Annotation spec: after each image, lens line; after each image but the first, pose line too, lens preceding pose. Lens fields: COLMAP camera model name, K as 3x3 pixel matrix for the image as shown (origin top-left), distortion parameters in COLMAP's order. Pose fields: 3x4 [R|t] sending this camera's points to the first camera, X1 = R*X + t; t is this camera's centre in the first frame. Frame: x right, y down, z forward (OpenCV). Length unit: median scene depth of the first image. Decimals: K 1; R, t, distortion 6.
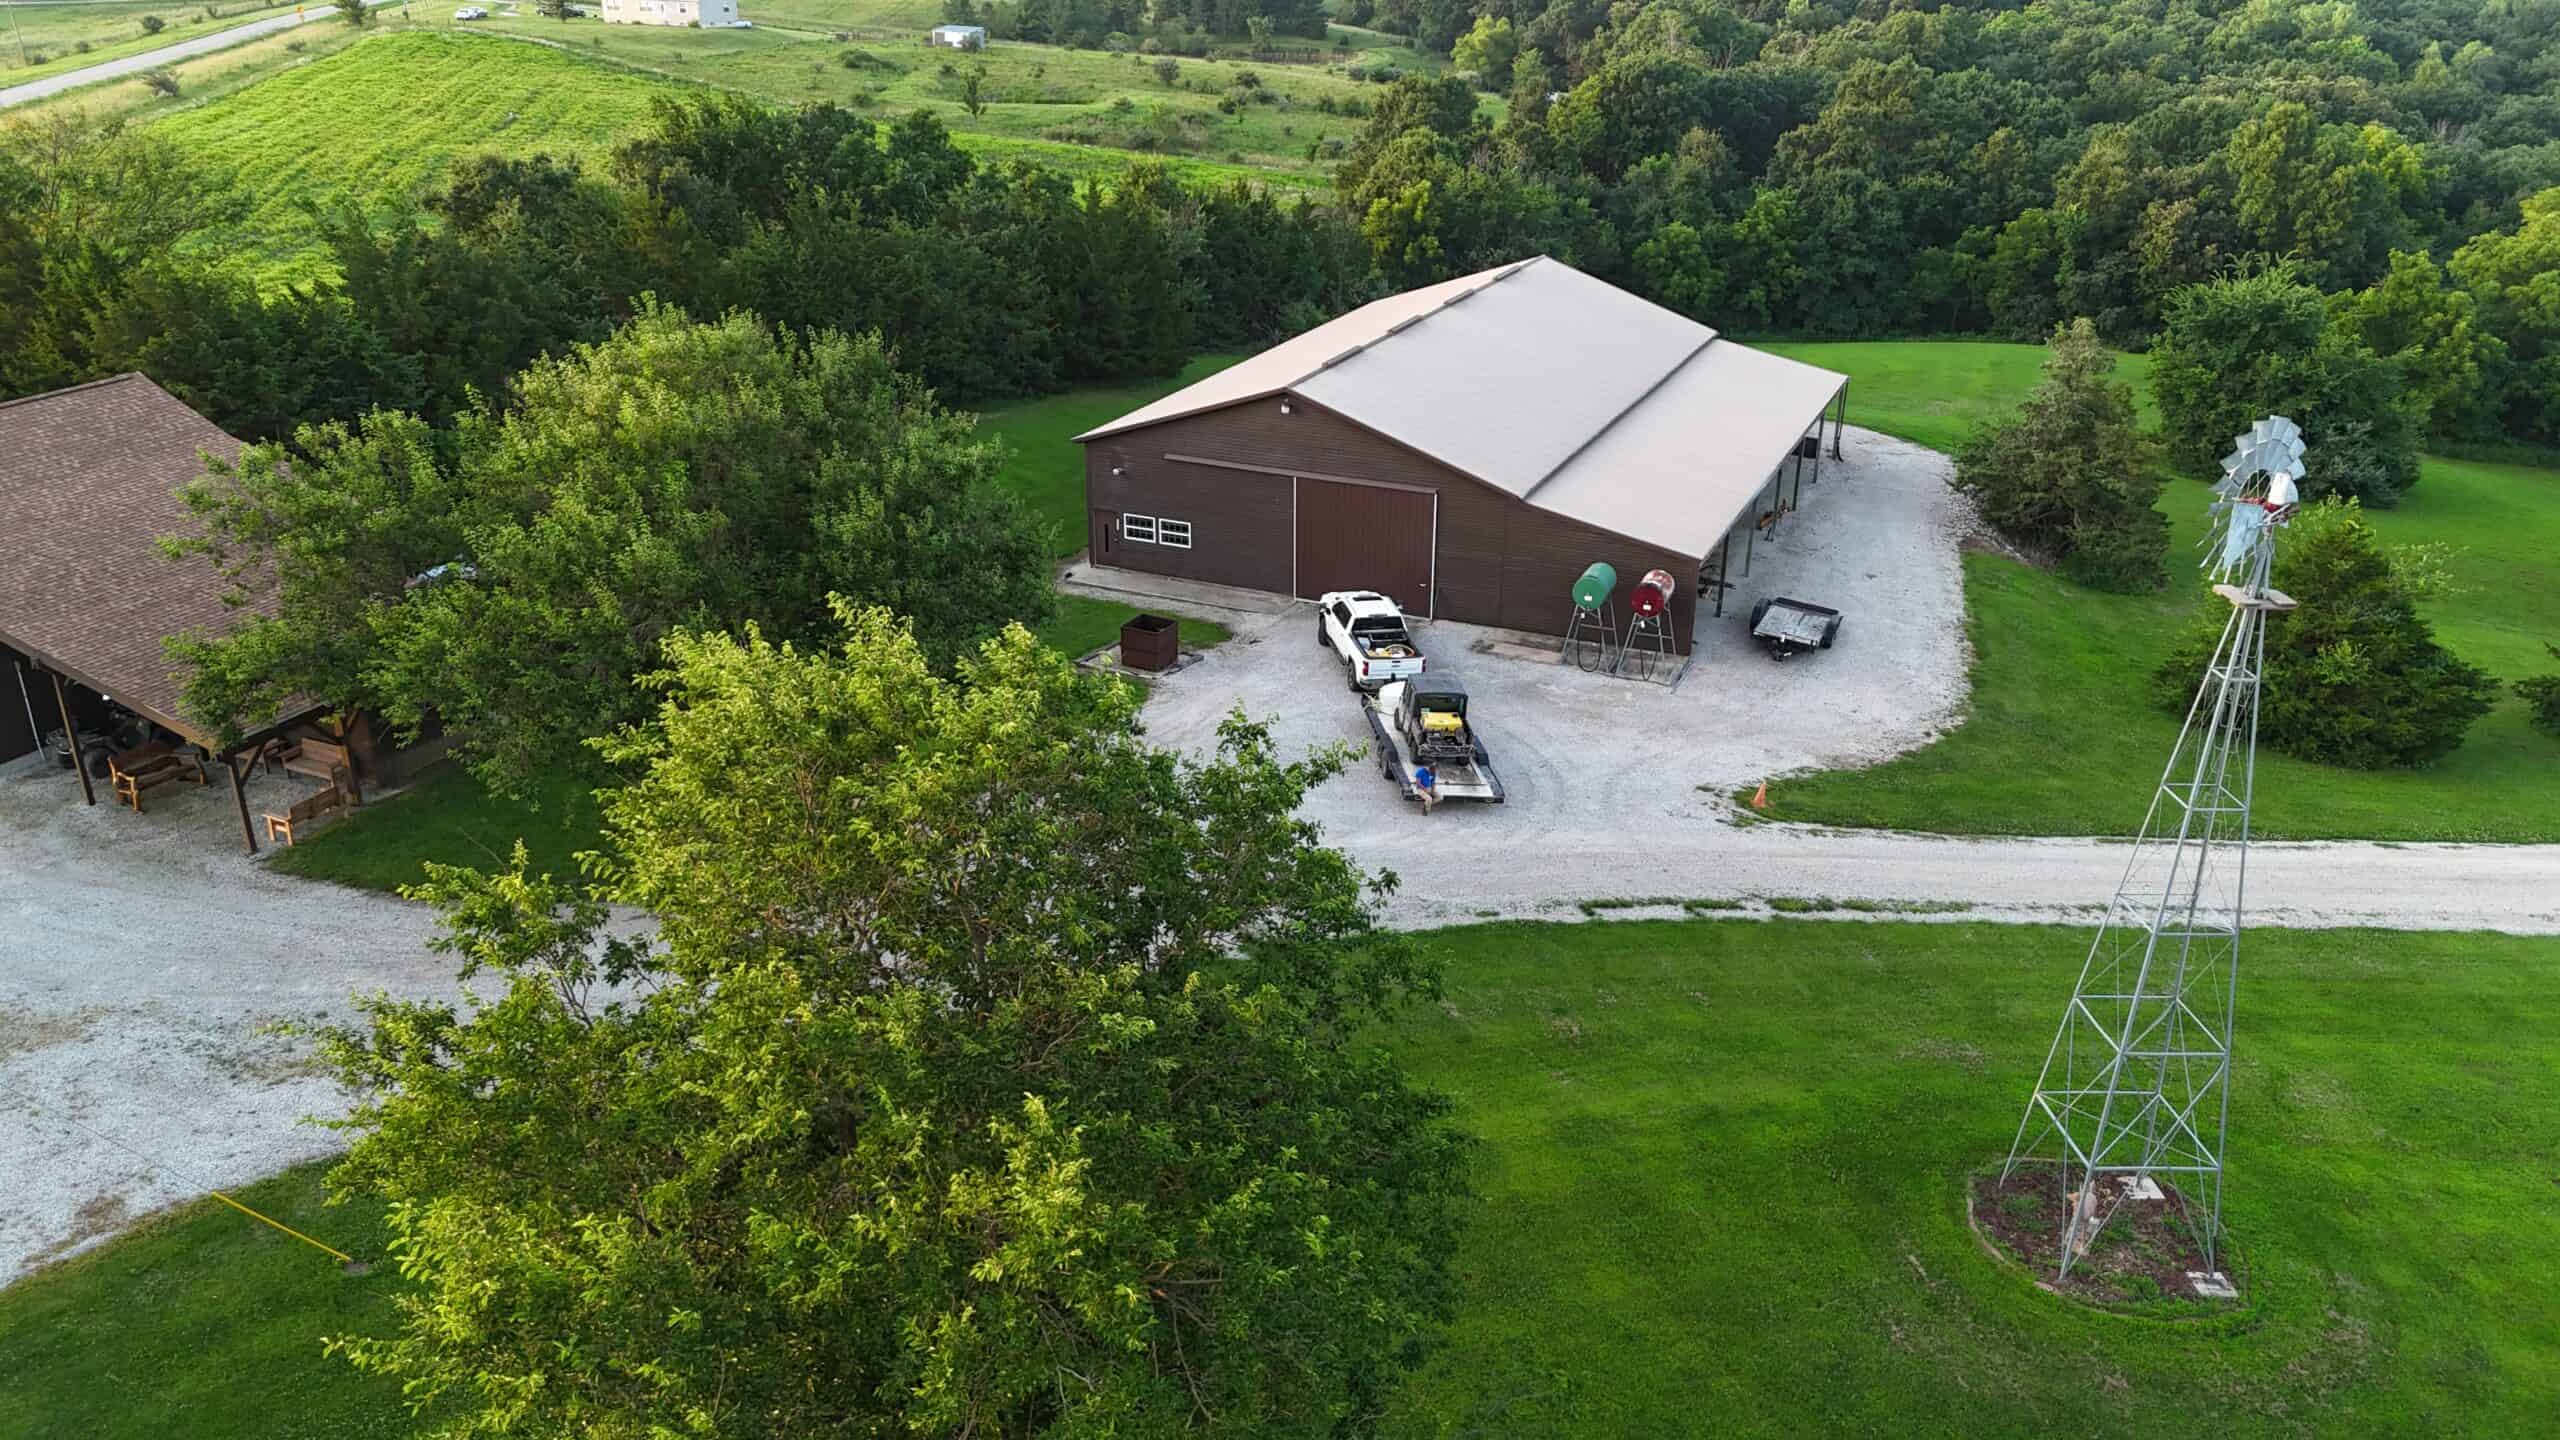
lens RADIAL K [[1846.3, 0, 1339.7], [0, 1846.3, 717.0], [0, 0, 1]] dist [0.048787, -0.041607]
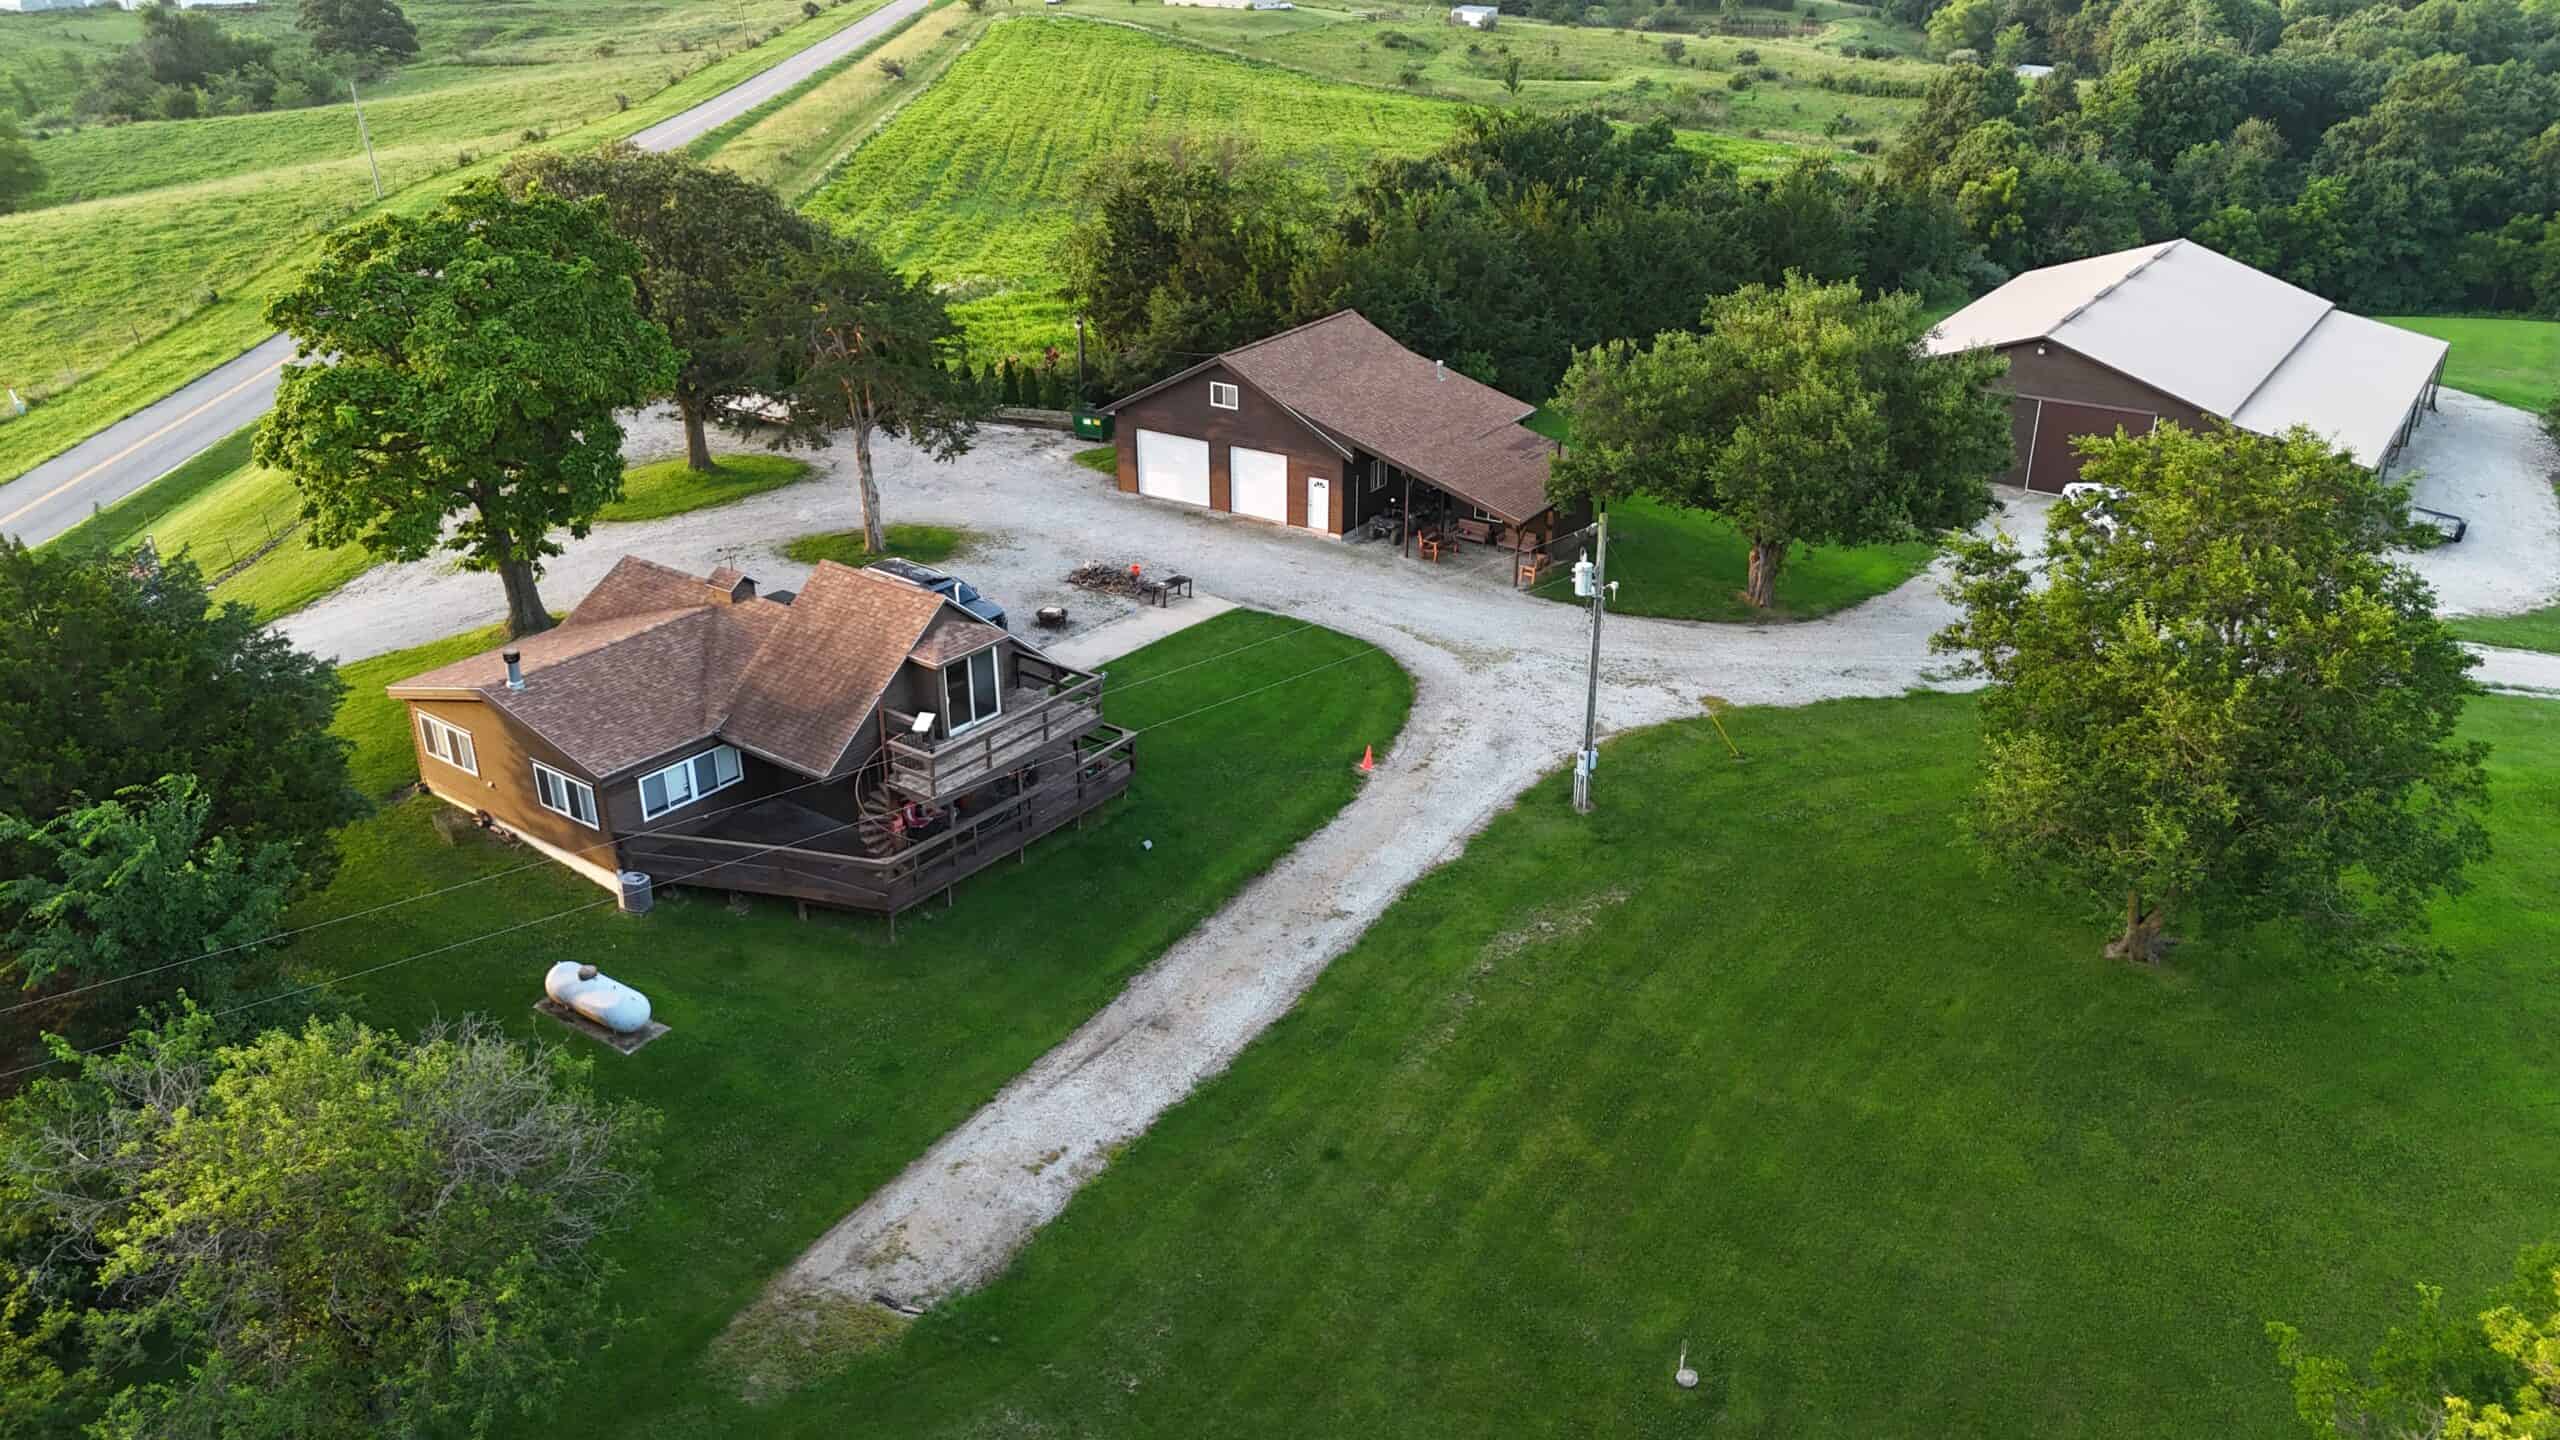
lens RADIAL K [[1883.9, 0, 1280.0], [0, 1883.9, 720.0], [0, 0, 1]] dist [0.074433, -0.070742]
pose [[0.980221, 0.072296, -0.184228, -0.182792], [-0.068615, 0.997297, 0.026288, 0.067363], [0.185631, -0.013127, 0.982532, -0.314658]]
